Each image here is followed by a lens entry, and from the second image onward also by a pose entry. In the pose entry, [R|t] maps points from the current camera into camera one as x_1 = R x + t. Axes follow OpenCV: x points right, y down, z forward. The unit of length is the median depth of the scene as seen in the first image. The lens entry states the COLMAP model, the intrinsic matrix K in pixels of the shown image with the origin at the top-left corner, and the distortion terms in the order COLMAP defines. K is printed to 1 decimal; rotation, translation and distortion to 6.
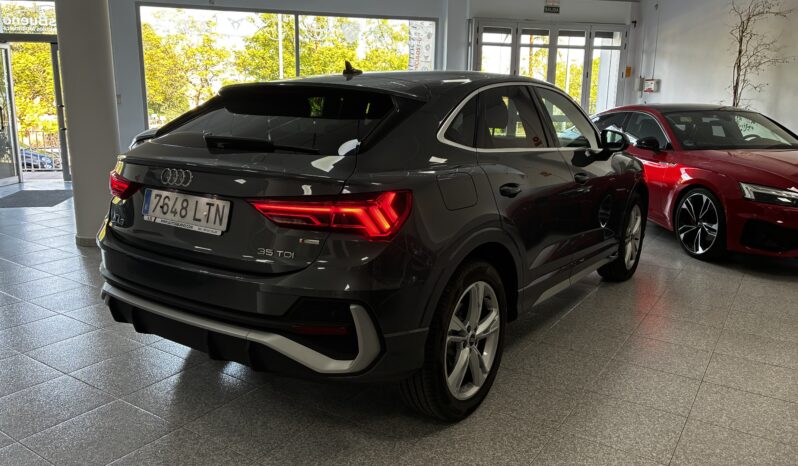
lens RADIAL K [[593.5, 0, 399.0], [0, 593.5, 233.0], [0, 0, 1]] dist [0.051114, -0.064217]
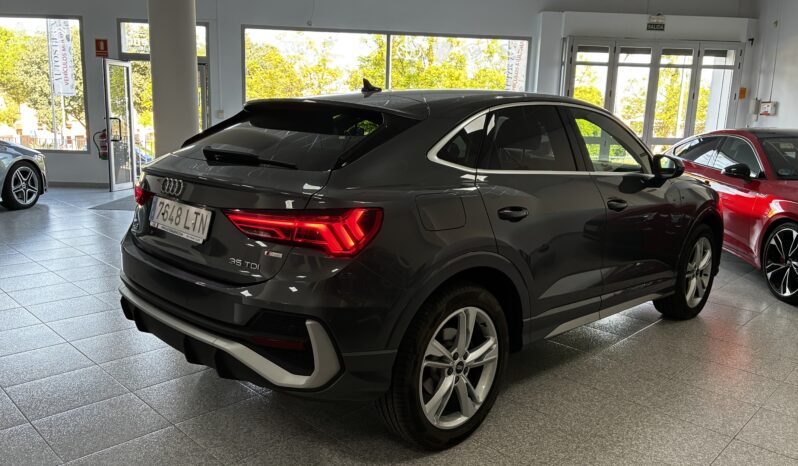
lens RADIAL K [[593.5, 0, 399.0], [0, 593.5, 233.0], [0, 0, 1]] dist [0.051114, -0.064217]
pose [[0.982211, 0.052355, -0.180333, 0.121691], [-0.057717, 0.998029, -0.024615, -0.004768], [0.178689, 0.034586, 0.983298, 0.019645]]
